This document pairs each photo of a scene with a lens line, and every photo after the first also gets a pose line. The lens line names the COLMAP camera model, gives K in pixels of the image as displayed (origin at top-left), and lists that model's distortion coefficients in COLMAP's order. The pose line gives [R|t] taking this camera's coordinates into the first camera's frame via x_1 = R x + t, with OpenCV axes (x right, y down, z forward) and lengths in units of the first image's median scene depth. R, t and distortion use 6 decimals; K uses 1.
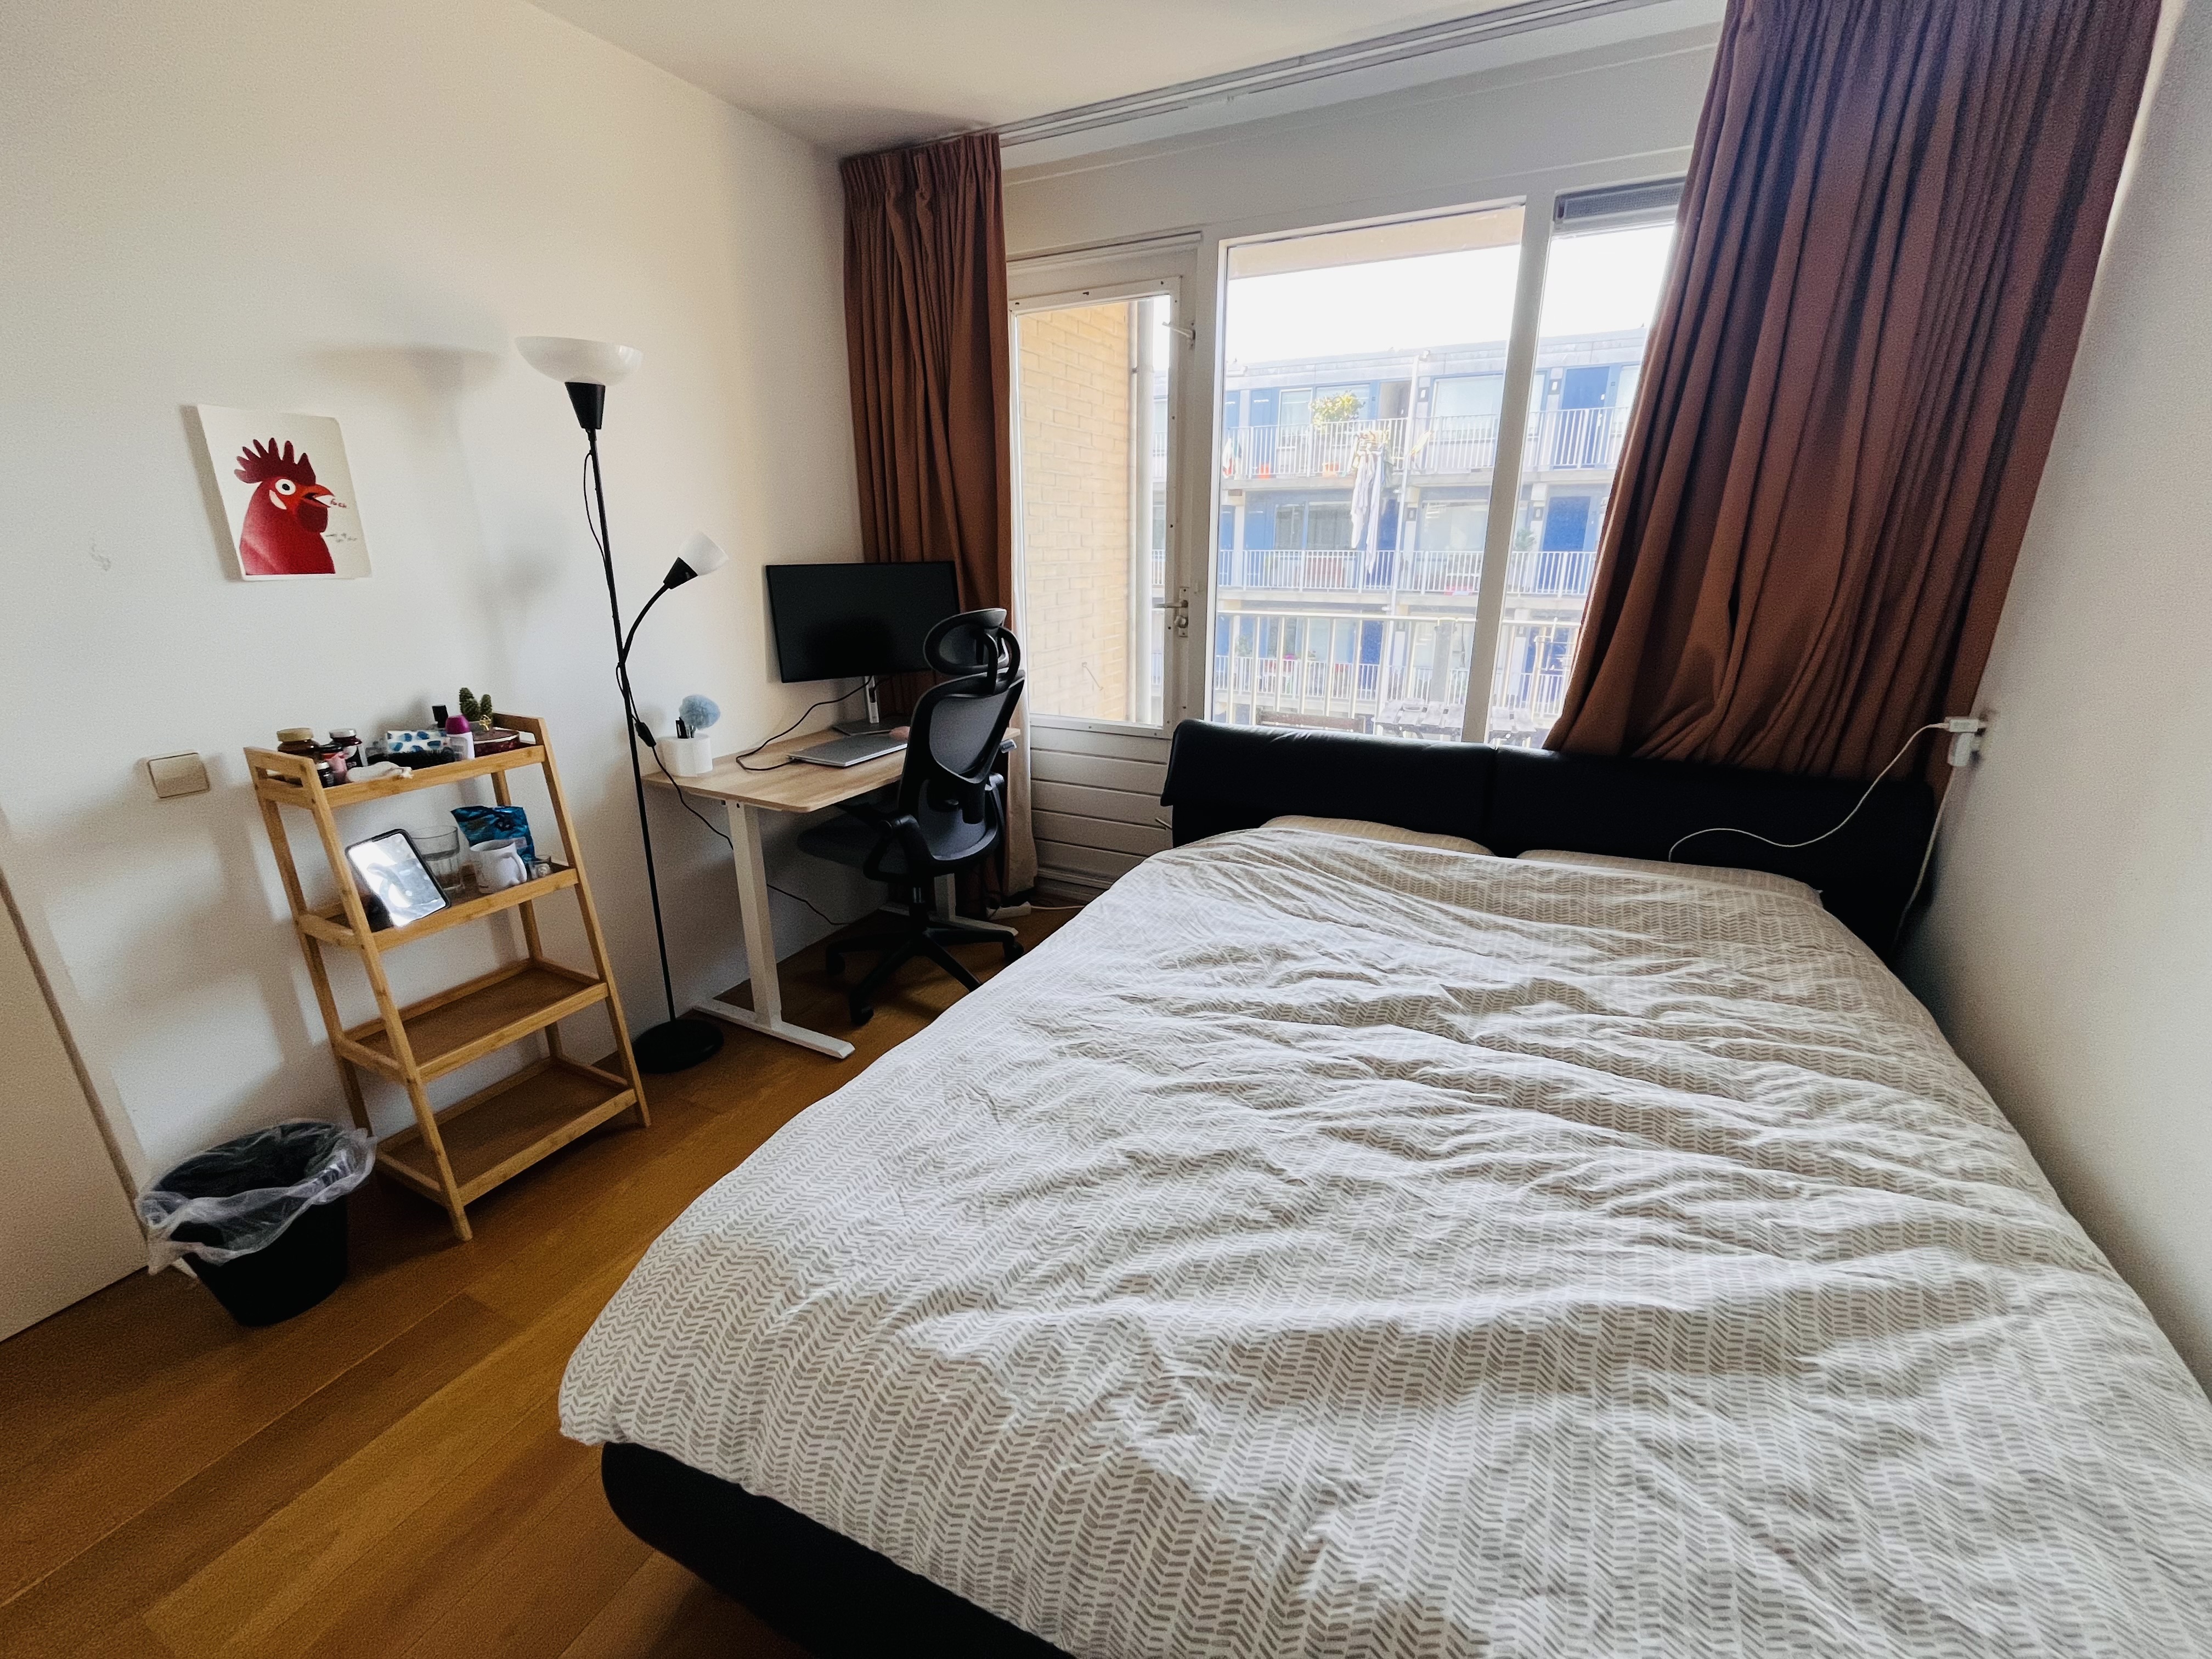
lens RADIAL K [[893.4, 0, 1106.0], [0, 893.4, 829.5], [0, 0, 1]] dist [-0.004196, -0.000076]
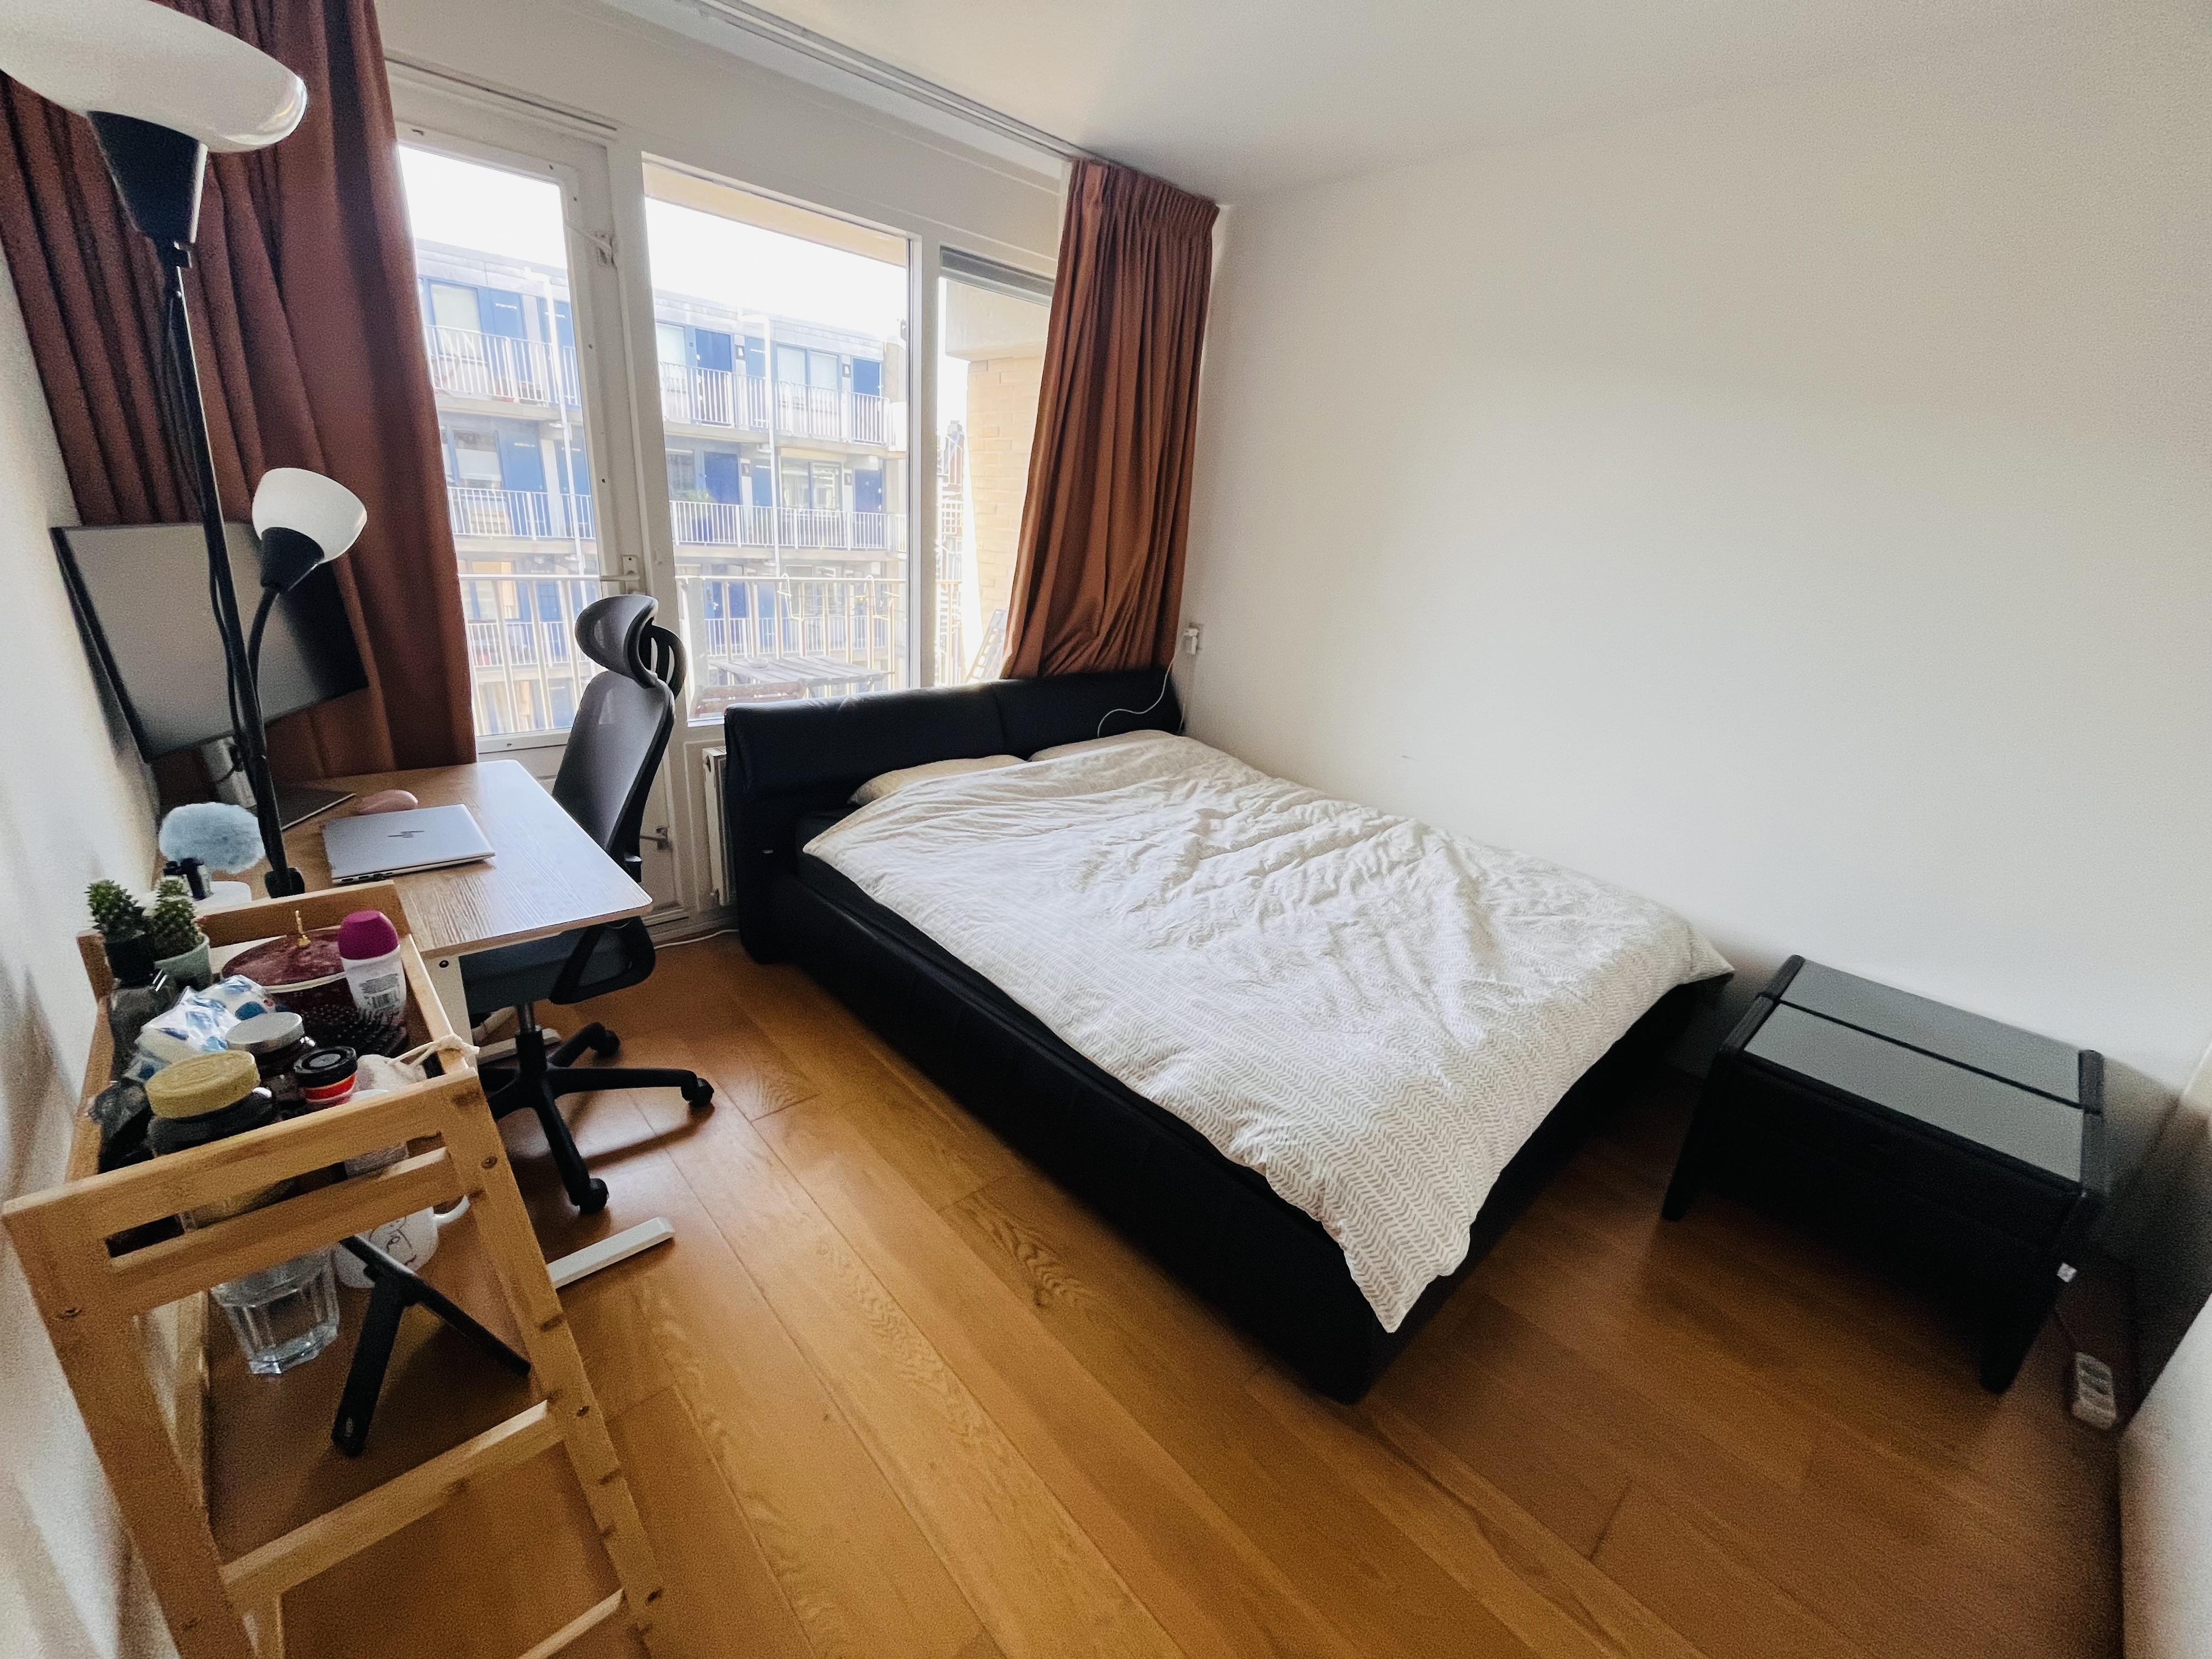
lens RADIAL K [[893.4, 0, 1106.0], [0, 893.4, 829.5], [0, 0, 1]] dist [-0.004196, -0.000076]
pose [[0.344500, -0.285863, 0.894205, -0.964287], [0.222717, 0.950205, 0.217961, -0.178357], [-0.911985, 0.124067, 0.391012, 0.480599]]
